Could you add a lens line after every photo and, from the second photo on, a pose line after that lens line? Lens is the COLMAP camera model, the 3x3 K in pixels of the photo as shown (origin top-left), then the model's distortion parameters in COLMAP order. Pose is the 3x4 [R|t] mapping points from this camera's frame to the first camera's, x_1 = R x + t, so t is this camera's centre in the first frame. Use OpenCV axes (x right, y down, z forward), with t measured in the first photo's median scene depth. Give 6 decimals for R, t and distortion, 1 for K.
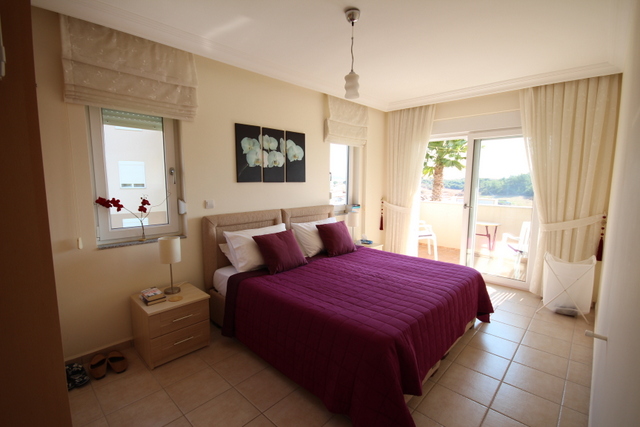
lens RADIAL K [[291.4, 0, 319.5], [0, 291.4, 214.2], [0, 0, 1]] dist [0.001248, -0.008685]
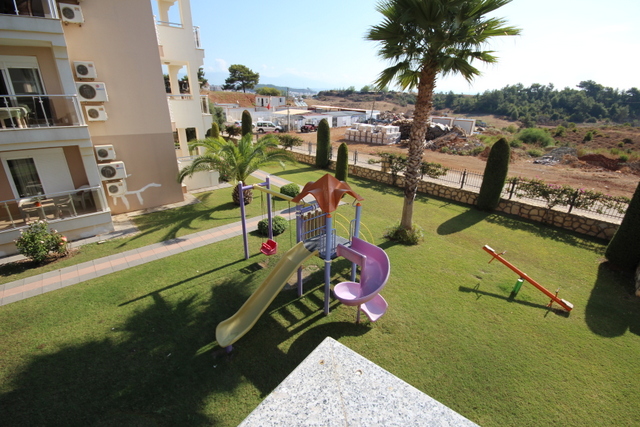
lens RADIAL K [[291.4, 0, 319.5], [0, 291.4, 214.2], [0, 0, 1]] dist [0.001248, -0.008685]
pose [[0.994761, -0.022267, 0.099778, 0.134803], [-0.005823, 0.962065, 0.272756, -0.049036], [-0.102067, -0.271908, 0.956895, 0.399459]]
